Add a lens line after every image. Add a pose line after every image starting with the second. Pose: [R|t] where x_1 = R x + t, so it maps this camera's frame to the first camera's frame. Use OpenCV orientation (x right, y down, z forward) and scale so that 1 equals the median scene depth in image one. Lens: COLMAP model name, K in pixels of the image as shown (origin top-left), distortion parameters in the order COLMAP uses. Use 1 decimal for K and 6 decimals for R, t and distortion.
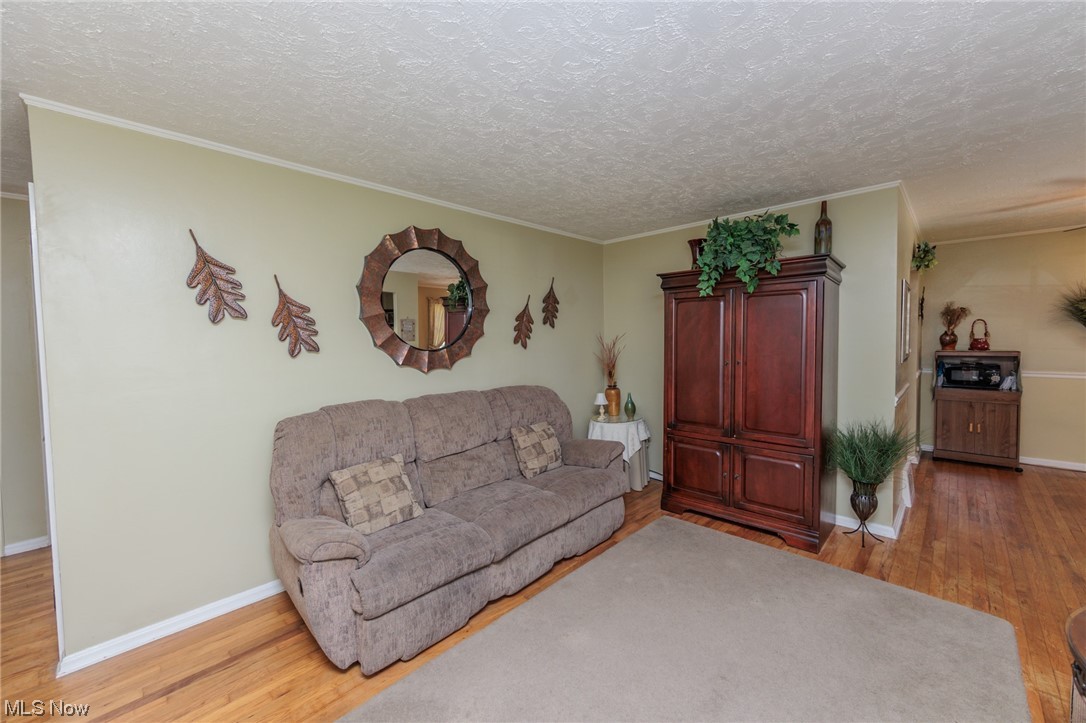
lens RADIAL K [[425.2, 0, 547.9], [0, 425.2, 352.1], [0, 0, 1]] dist [-0.001244, -0.000136]
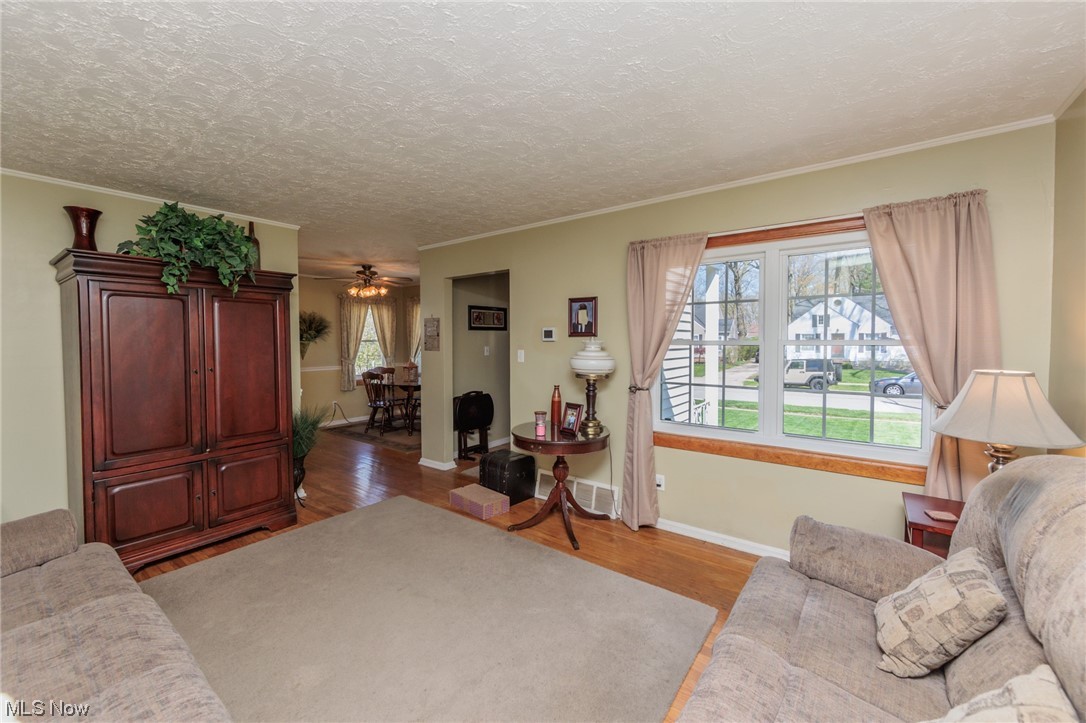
lens RADIAL K [[434.2, 0, 544.7], [0, 434.2, 350.5], [0, 0, 1]] dist [-0.001473, -0.000347]
pose [[-0.119750, -0.010045, 0.992753, -0.599412], [0.038660, 0.999143, 0.014773, -0.003031], [-0.992051, 0.040149, -0.119259, 0.396074]]
